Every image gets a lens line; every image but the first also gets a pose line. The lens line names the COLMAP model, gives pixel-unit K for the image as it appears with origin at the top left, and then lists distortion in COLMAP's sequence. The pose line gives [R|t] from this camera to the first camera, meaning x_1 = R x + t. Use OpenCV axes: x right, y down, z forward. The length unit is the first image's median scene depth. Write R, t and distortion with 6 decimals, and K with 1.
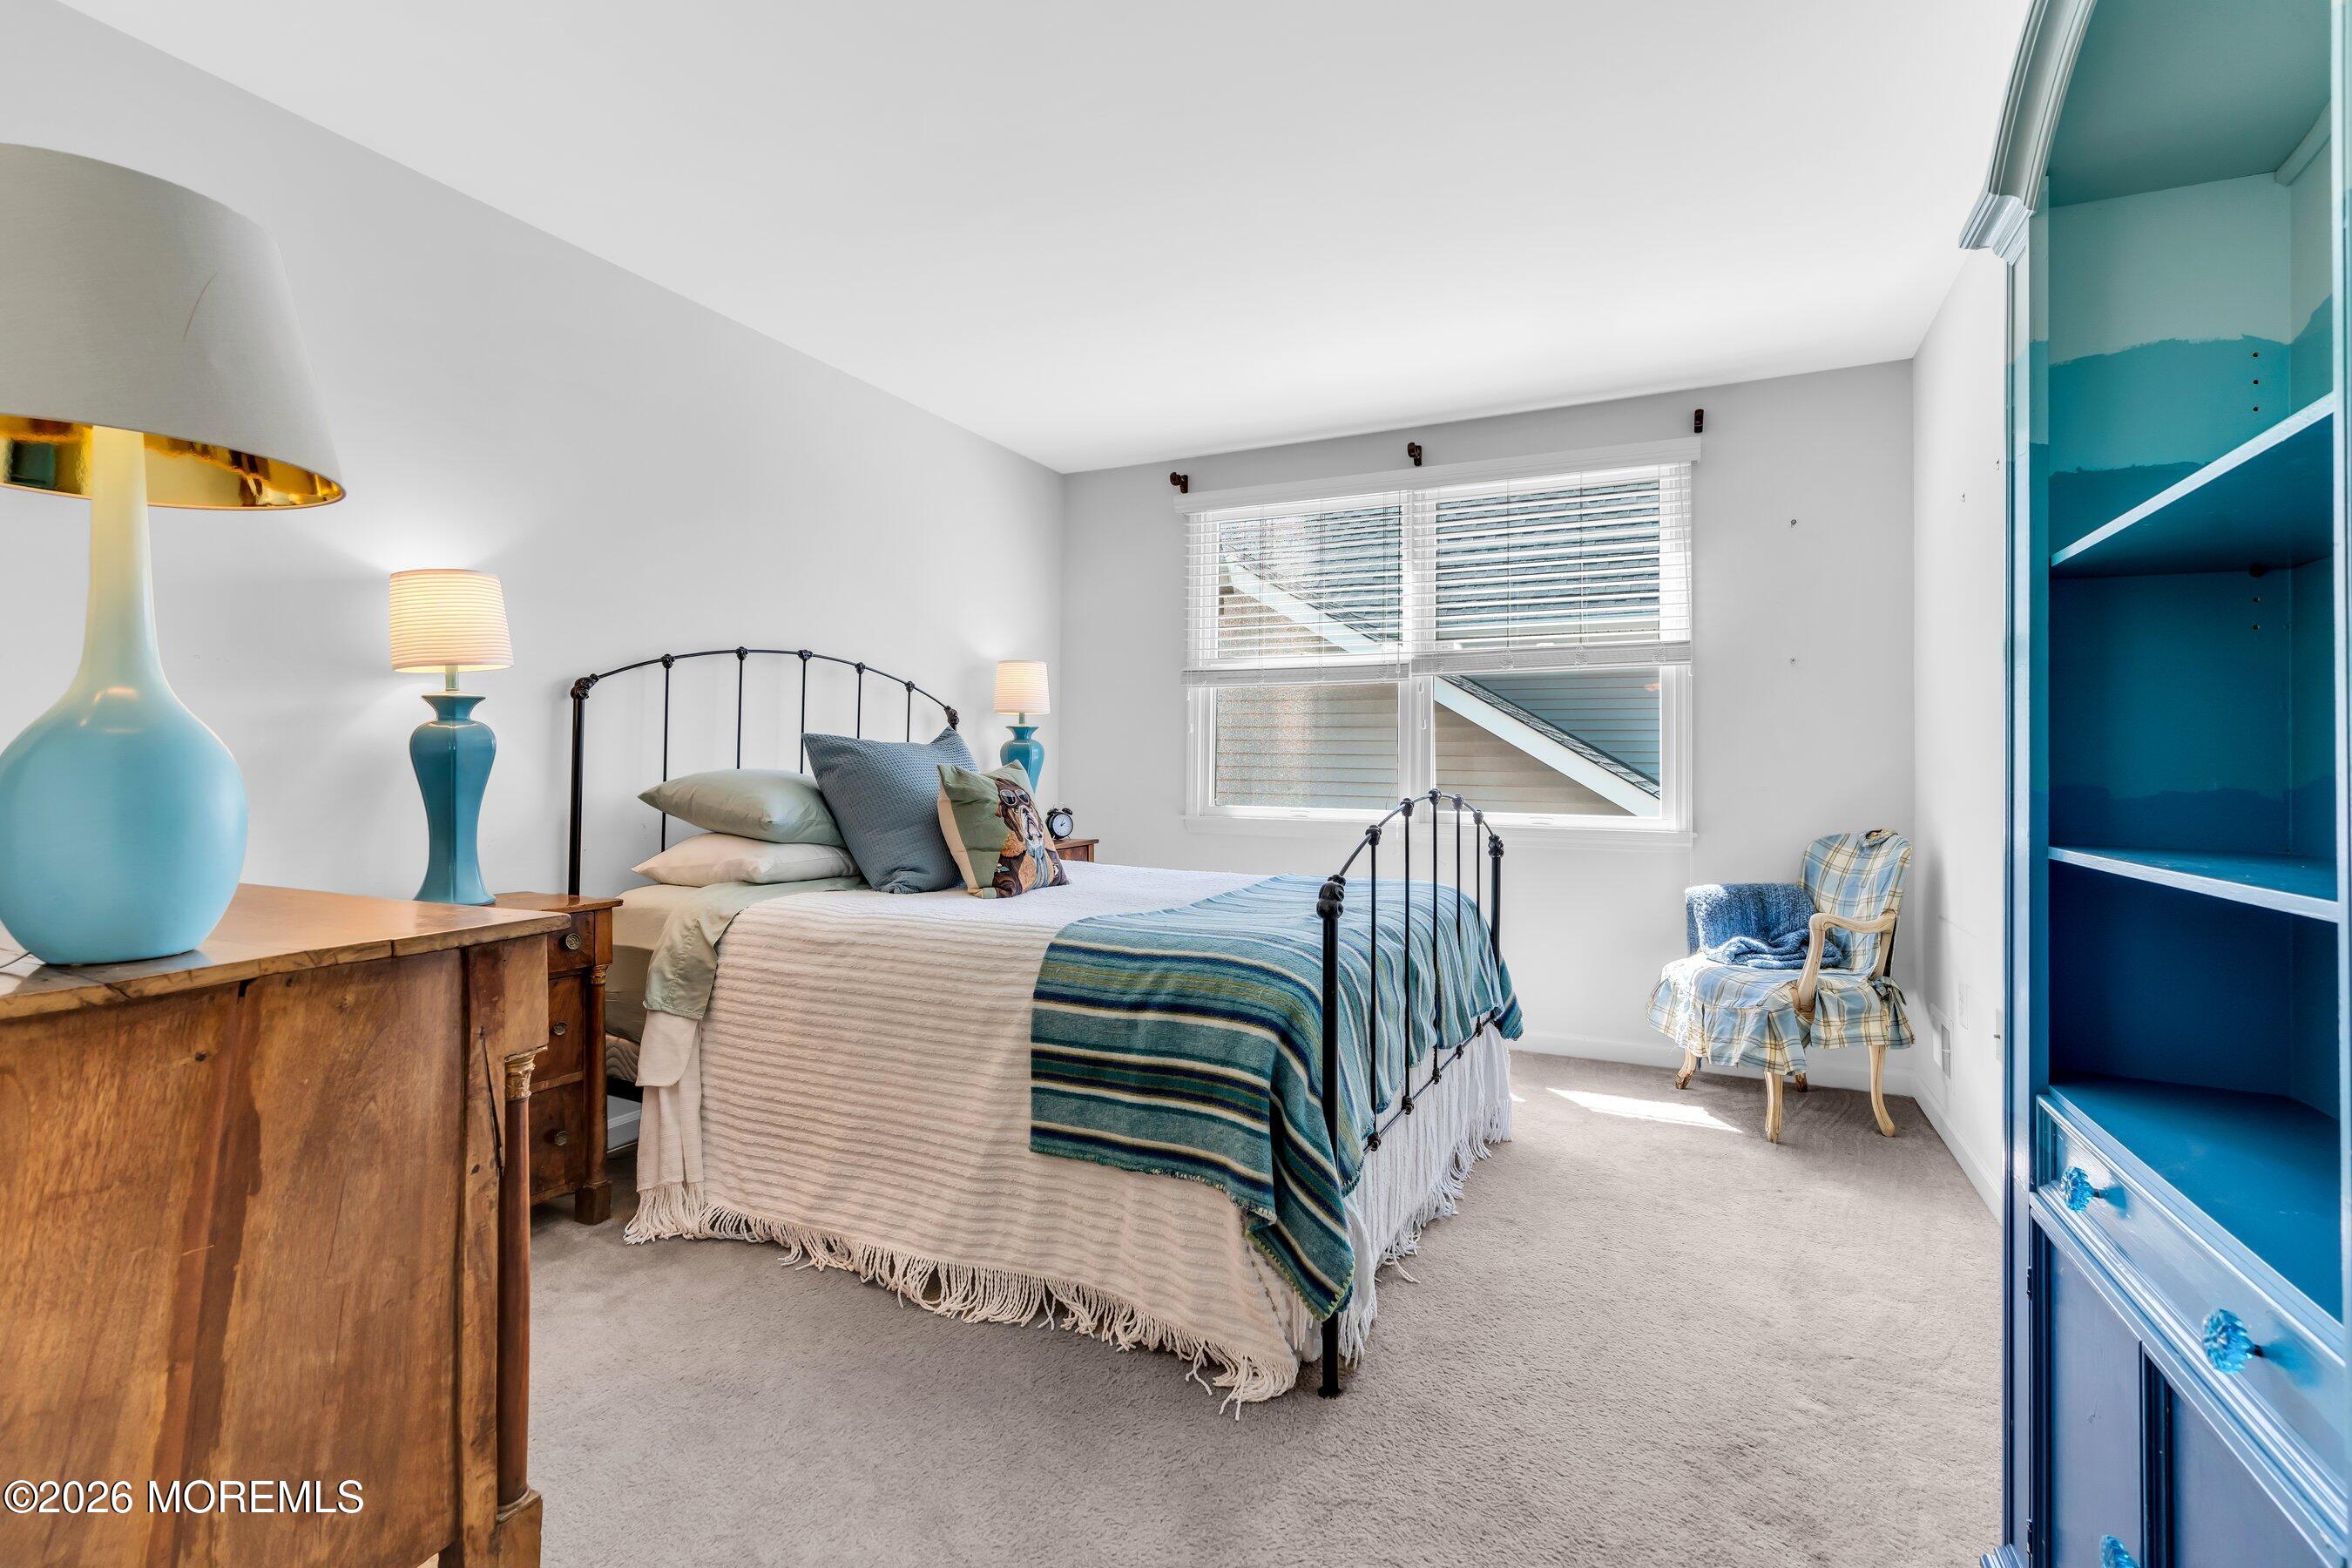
lens RADIAL K [[1060.5, 0, 1177.7], [0, 1060.5, 777.8], [0, 0, 1]] dist [-0.000593, 0.000135]
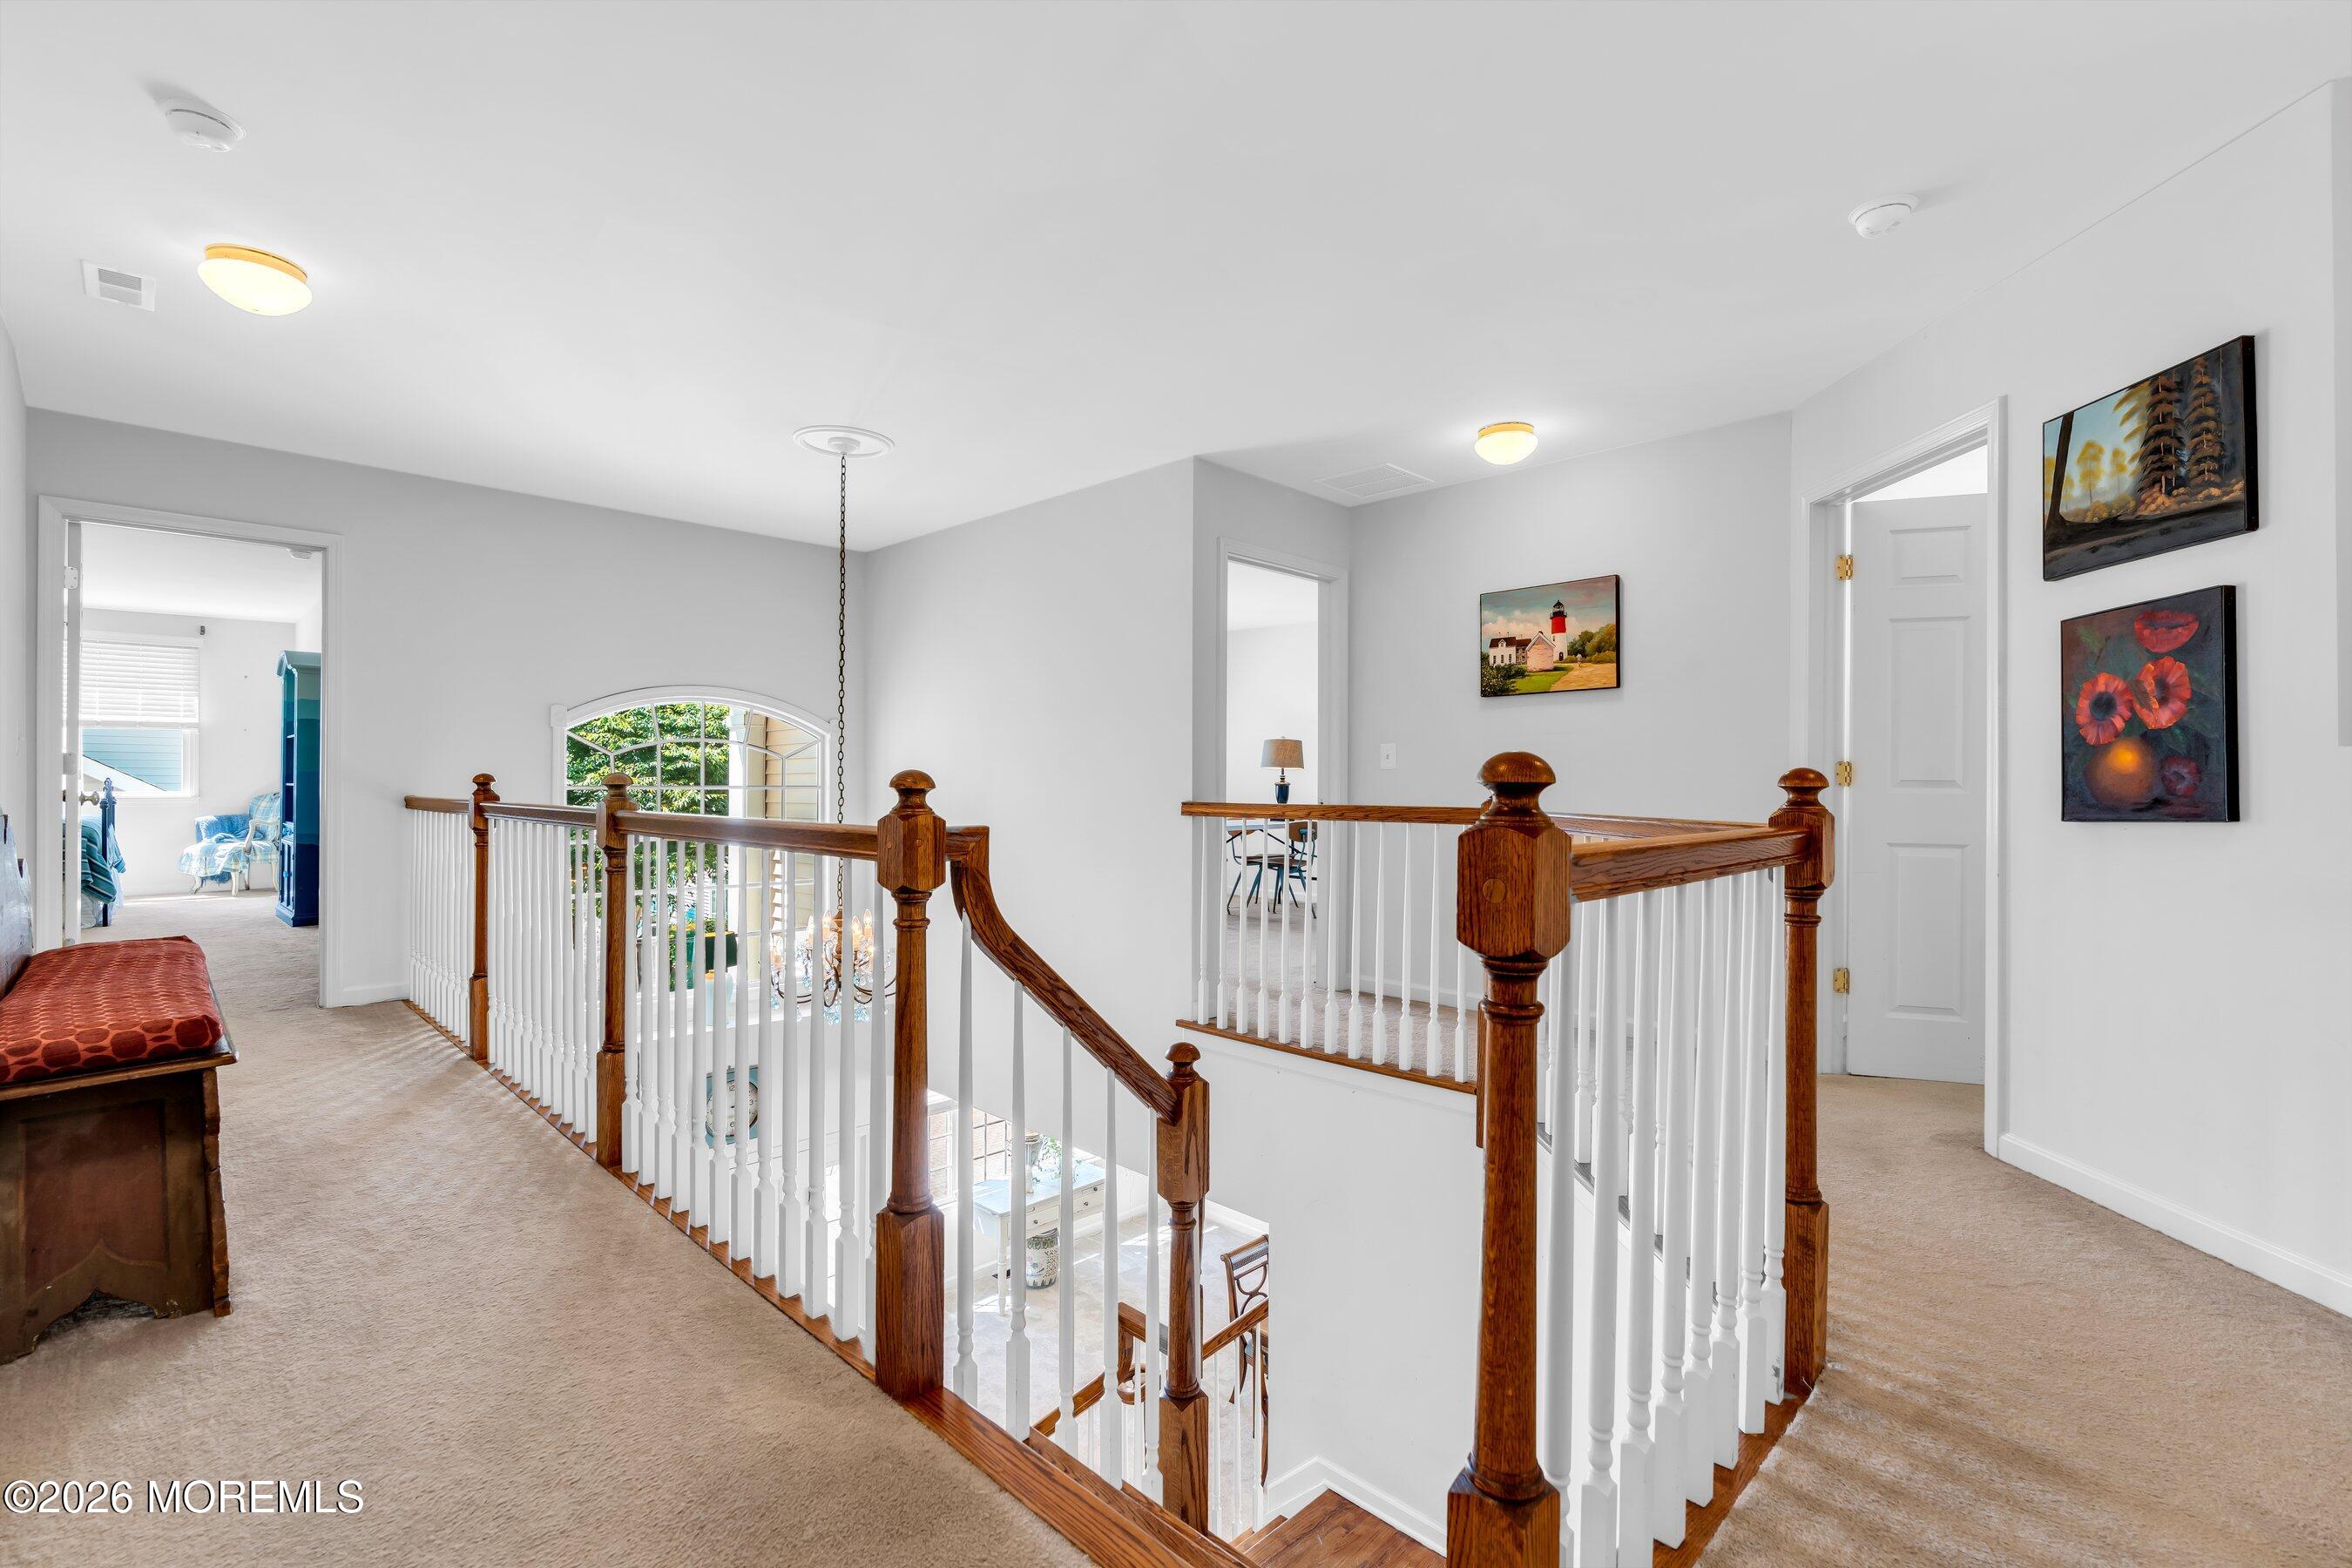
lens RADIAL K [[1060.5, 0, 1178.0], [0, 1060.5, 778.4], [0, 0, 1]] dist [-0.000593, 0.000135]
pose [[0.334643, 0.000719, 0.942345, -1.264683], [-0.012855, 0.999910, 0.003802, -0.034403], [-0.942257, -0.013386, 0.334622, -2.320777]]
